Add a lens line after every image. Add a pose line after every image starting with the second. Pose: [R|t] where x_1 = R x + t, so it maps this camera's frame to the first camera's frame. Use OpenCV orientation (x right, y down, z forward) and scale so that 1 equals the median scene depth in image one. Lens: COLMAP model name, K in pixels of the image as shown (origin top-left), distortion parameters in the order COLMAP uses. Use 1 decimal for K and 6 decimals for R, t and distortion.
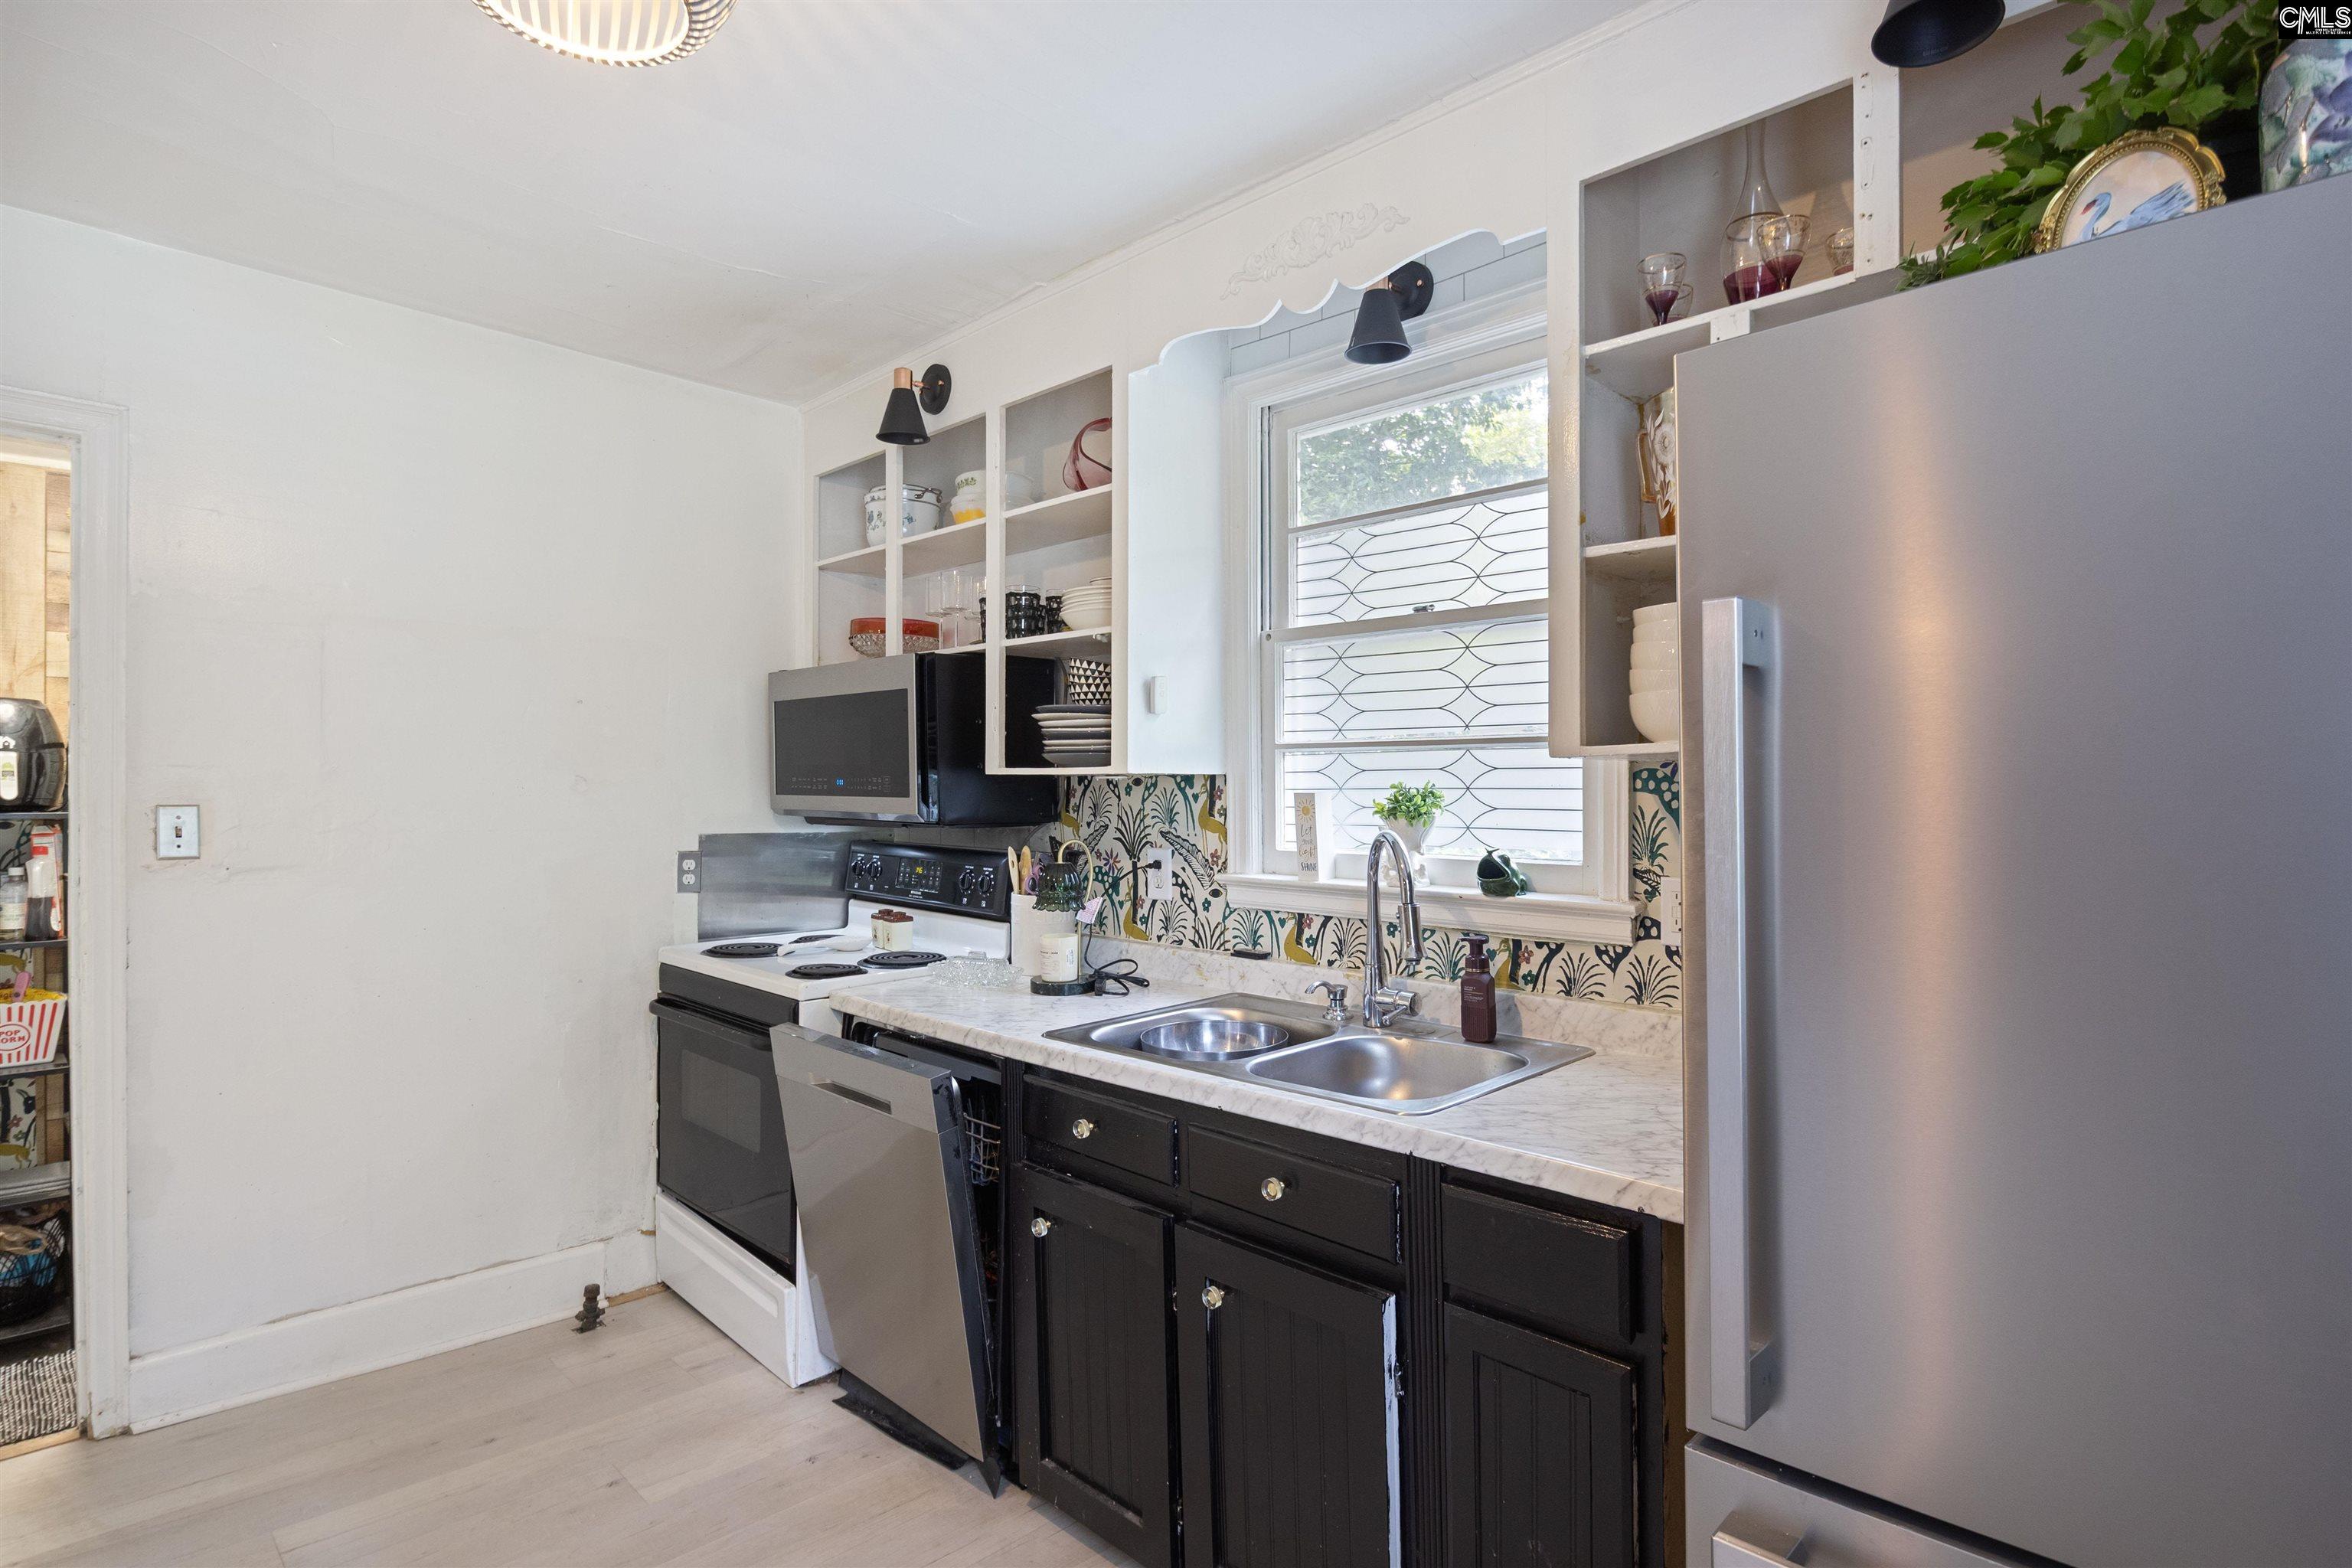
lens RADIAL K [[1166.7, 0, 1168.6], [0, 1166.7, 788.5], [0, 0, 1]] dist [-0.007257, 0.000495]
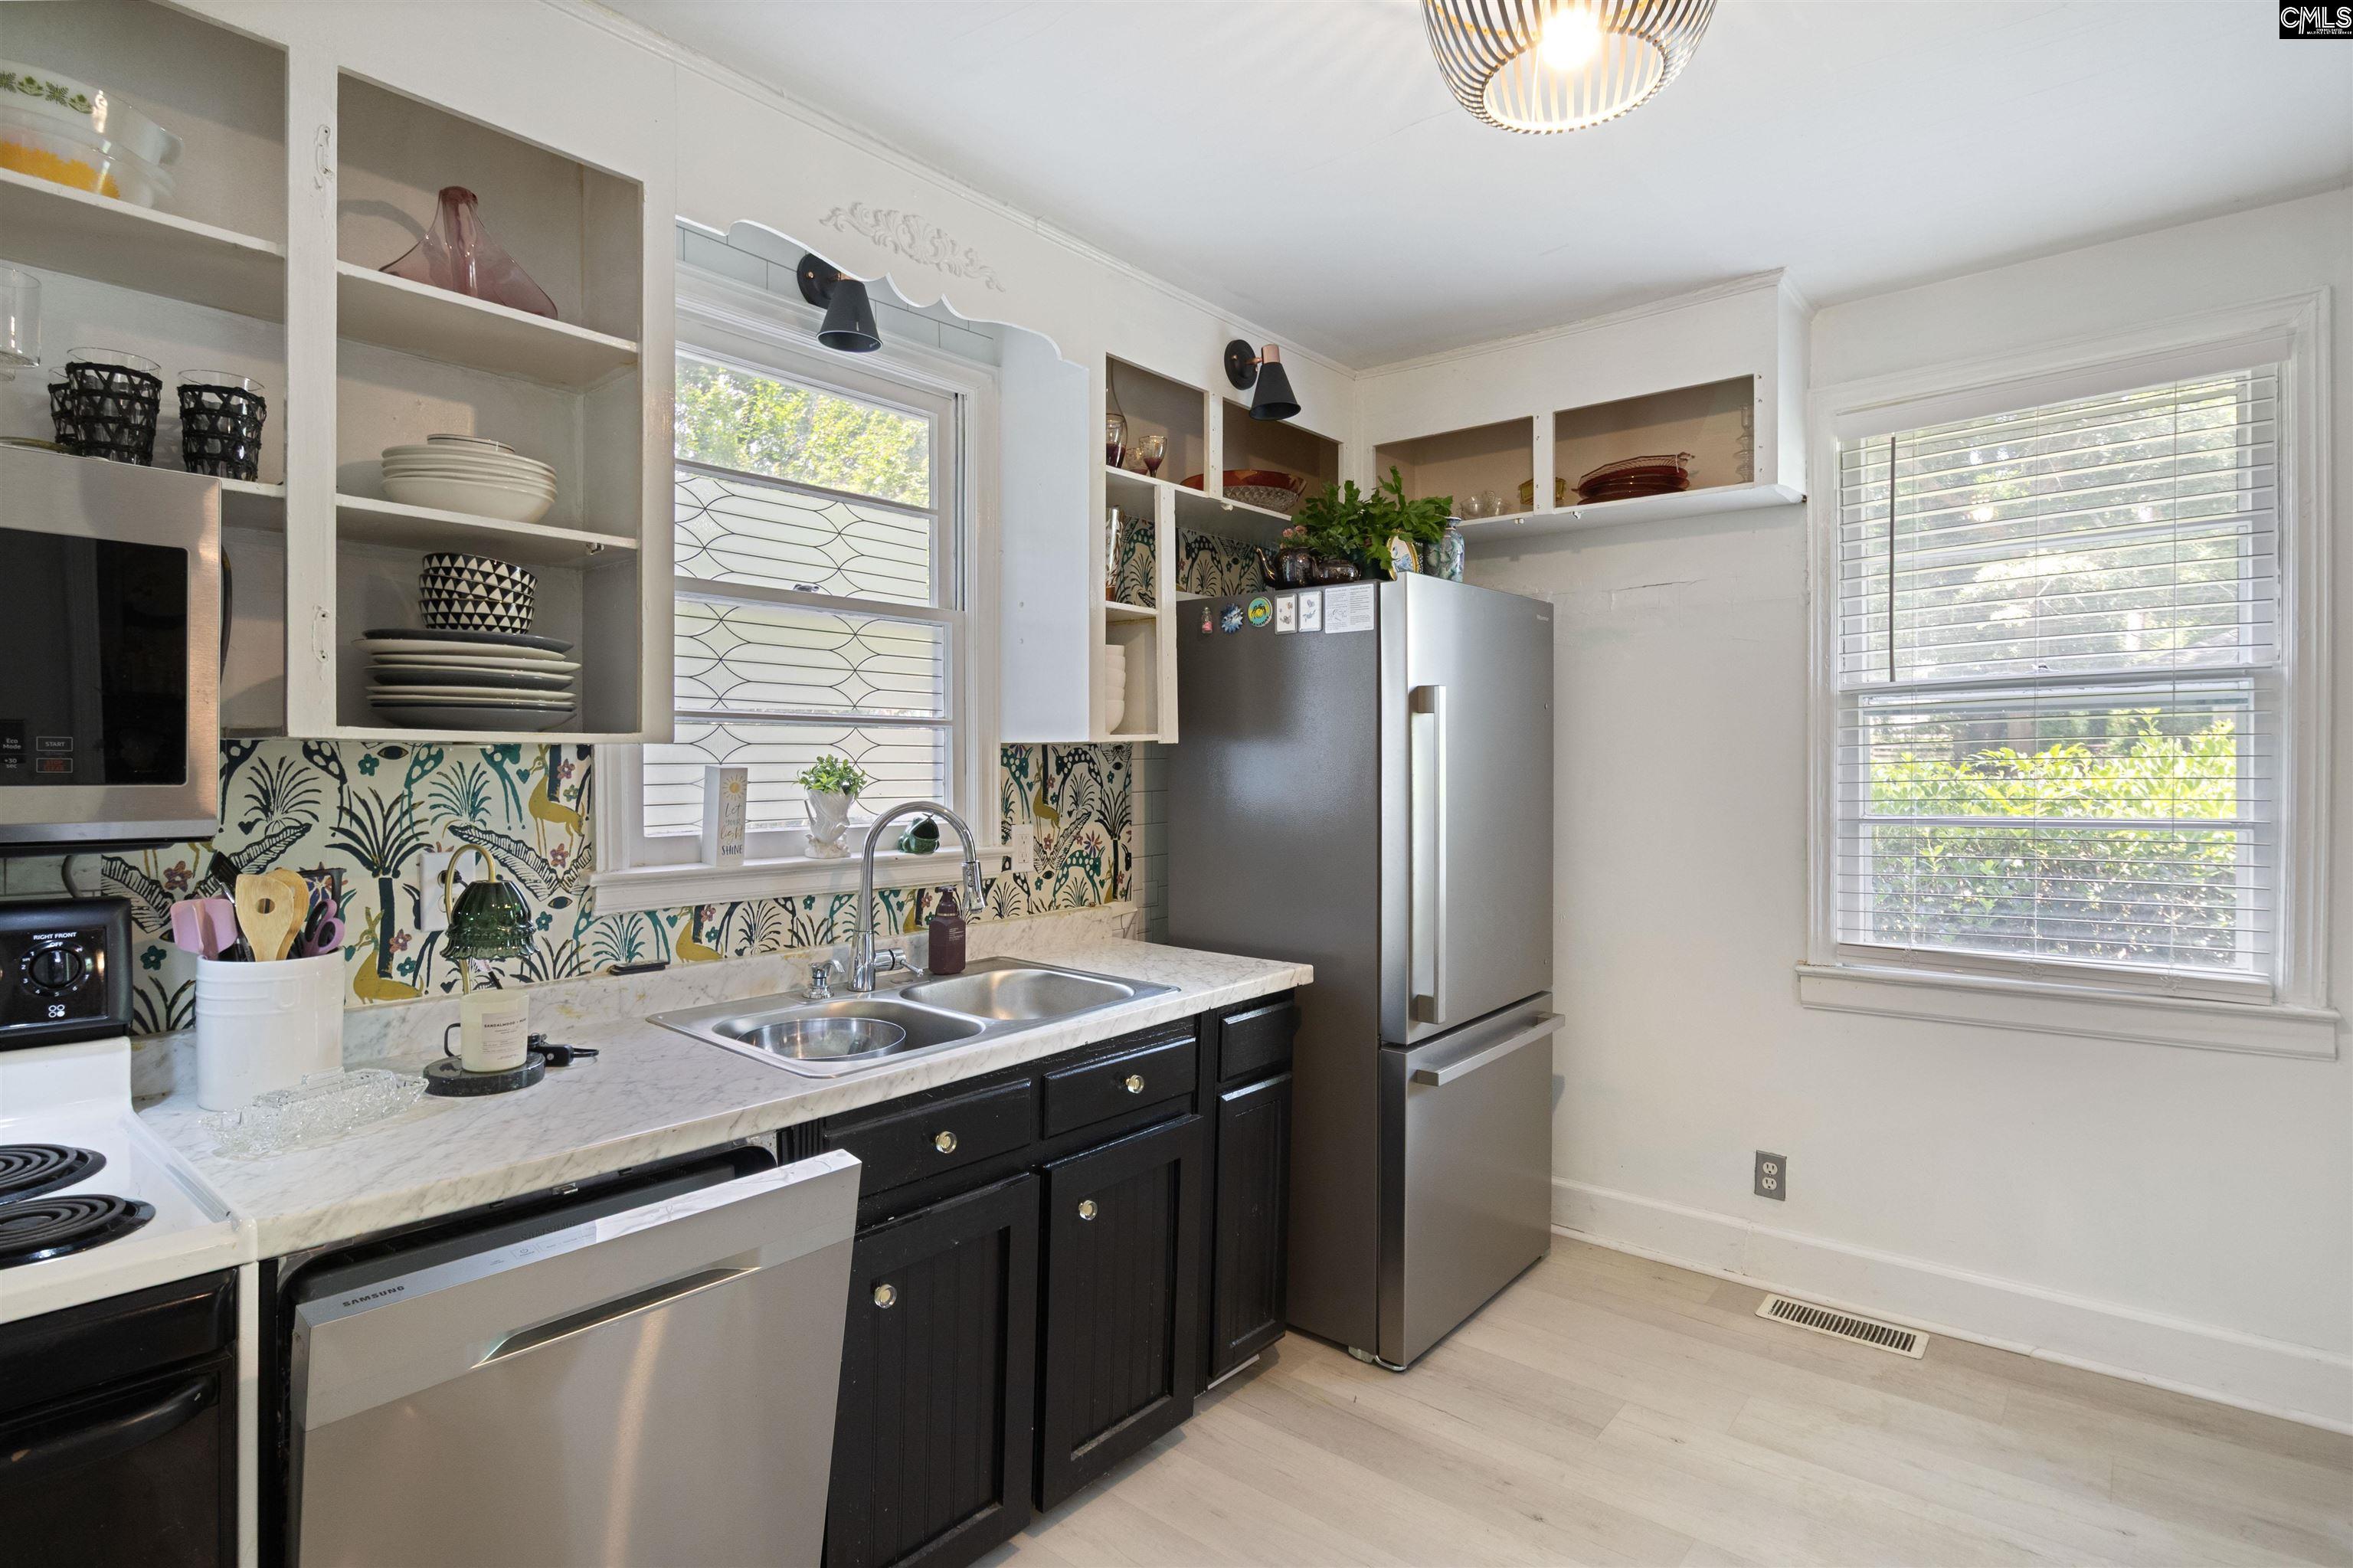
lens RADIAL K [[1167.2, 0, 1169.2], [0, 1167.2, 769.7], [0, 0, 1]] dist [-0.007257, 0.000495]
pose [[-0.073455, -0.011490, 0.997232, -0.774161], [-0.006373, 0.999919, 0.011052, -0.006767], [-0.997278, -0.005544, -0.073522, 0.702209]]
